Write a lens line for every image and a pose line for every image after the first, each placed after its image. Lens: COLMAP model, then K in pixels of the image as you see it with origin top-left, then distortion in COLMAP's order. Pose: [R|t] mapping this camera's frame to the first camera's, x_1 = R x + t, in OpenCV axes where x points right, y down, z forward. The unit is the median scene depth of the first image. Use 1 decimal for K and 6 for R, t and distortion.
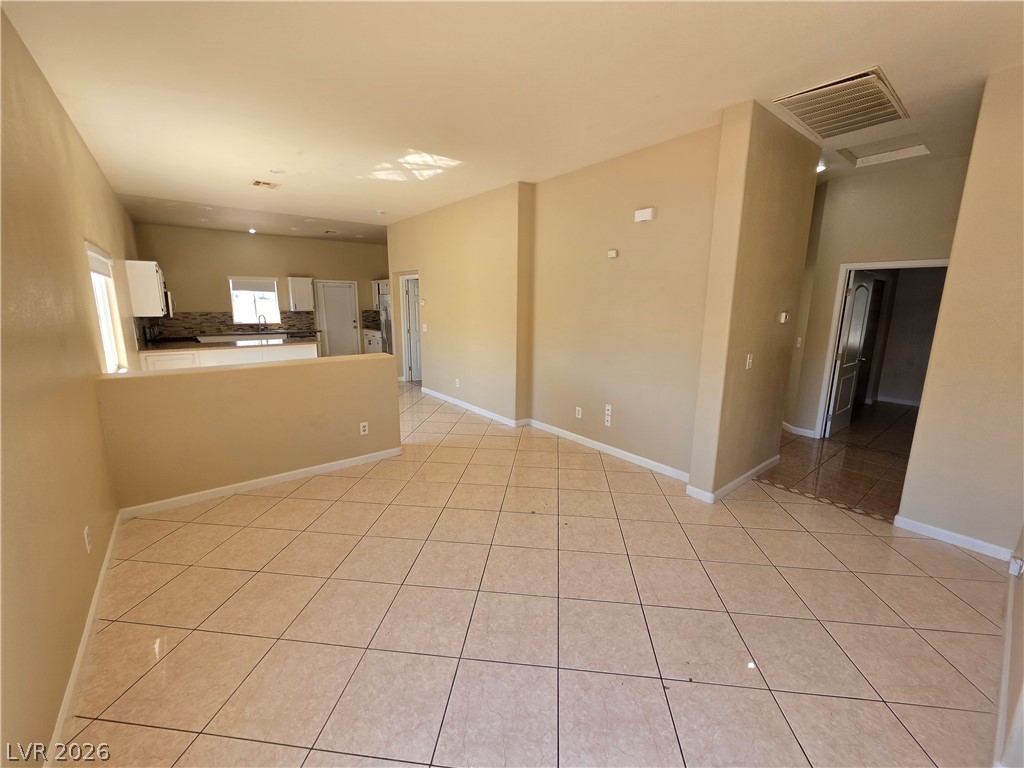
lens RADIAL K [[410.7, 0, 512.5], [0, 410.7, 377.4], [0, 0, 1]] dist [-0.003437, 0.000708]
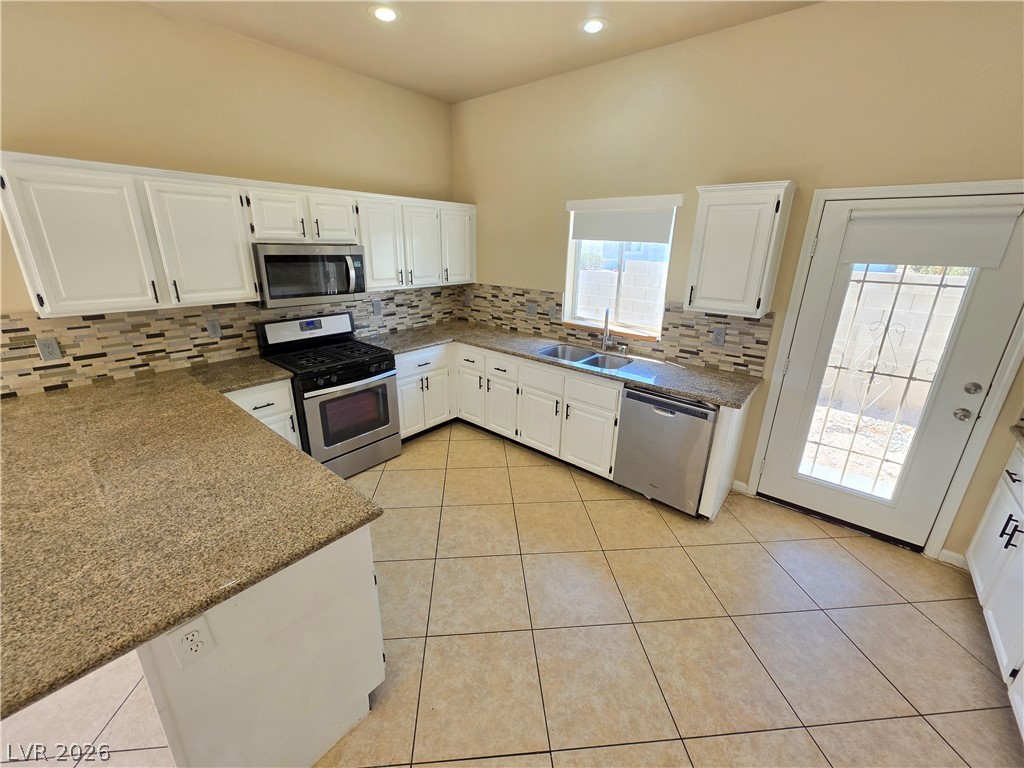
lens RADIAL K [[410.7, 0, 512.5], [0, 410.7, 377.4], [0, 0, 1]] dist [-0.003437, 0.000708]
pose [[0.202130, 0.306364, -0.930207, -0.277326], [-0.193995, 0.943517, 0.268593, -0.174315], [0.959953, 0.126165, 0.250146, 0.830304]]
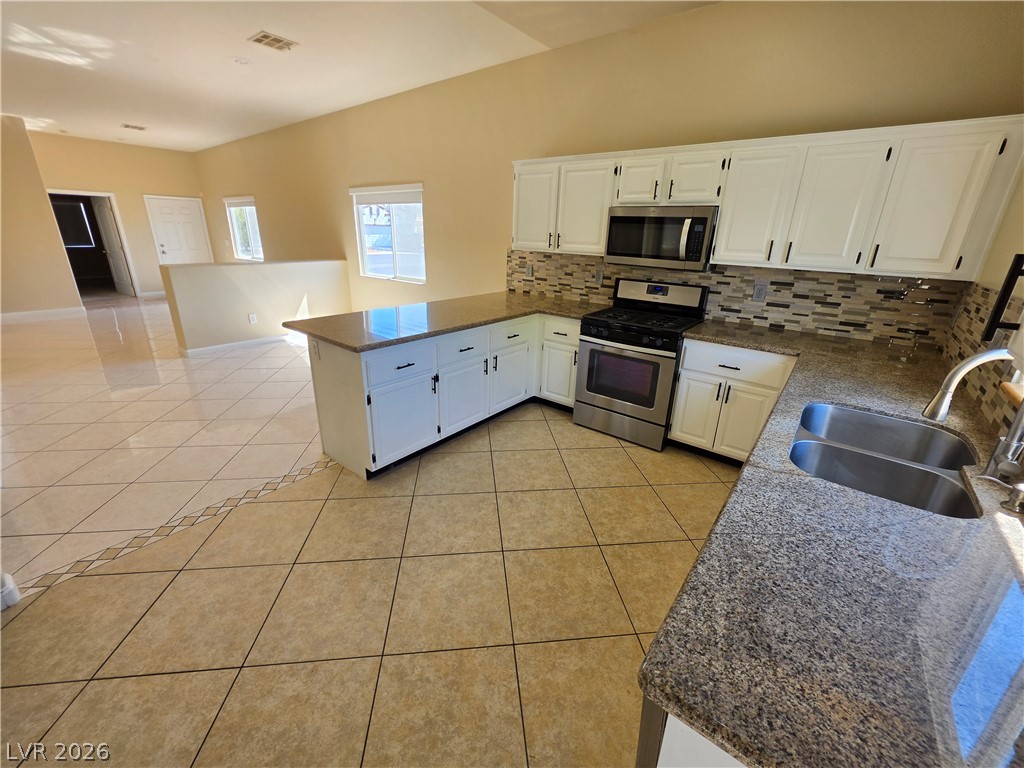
lens RADIAL K [[410.7, 0, 512.5], [0, 410.7, 377.4], [0, 0, 1]] dist [-0.003437, 0.000708]
pose [[-0.973597, 0.046568, -0.223474, -0.445049], [-0.072395, 0.865445, 0.495745, -0.190815], [0.216490, 0.498835, -0.839223, 1.056062]]
